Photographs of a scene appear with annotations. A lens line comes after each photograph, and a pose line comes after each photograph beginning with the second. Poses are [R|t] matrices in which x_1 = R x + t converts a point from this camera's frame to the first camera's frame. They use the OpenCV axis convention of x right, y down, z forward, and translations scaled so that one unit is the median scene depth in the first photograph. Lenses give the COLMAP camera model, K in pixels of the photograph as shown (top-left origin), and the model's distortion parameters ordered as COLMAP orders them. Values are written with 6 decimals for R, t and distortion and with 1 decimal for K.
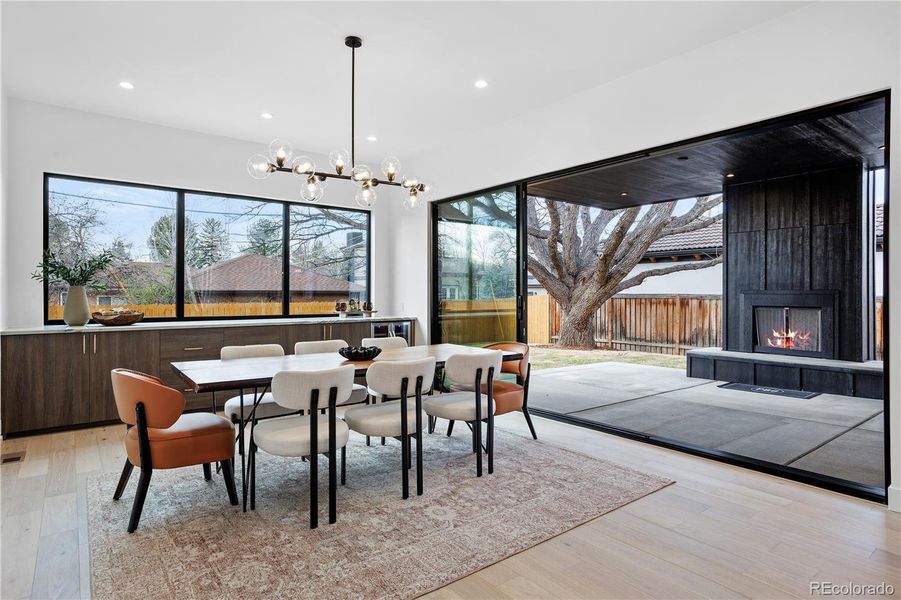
lens RADIAL K [[503.9, 0, 453.5], [0, 503.9, 292.1], [0, 0, 1]] dist [-0.002057, 0.000927]
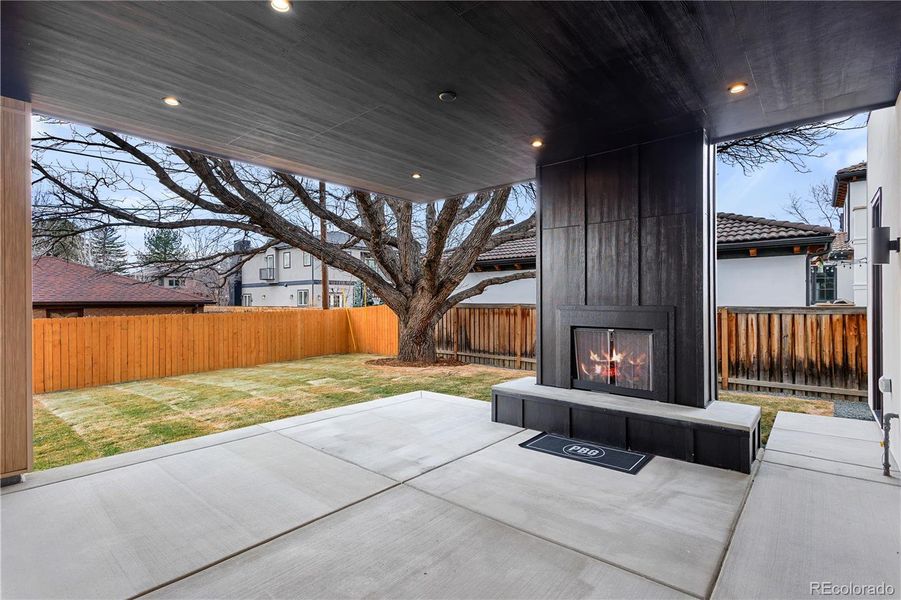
lens RADIAL K [[430.9, 0, 451.2], [0, 430.9, 297.3], [0, 0, 1]] dist [0.000038, 0.000142]
pose [[0.982412, -0.003884, 0.186686, 0.296627], [0.003934, 0.999992, 0.000100, -0.015980], [-0.186685, 0.000636, 0.982420, 0.399548]]
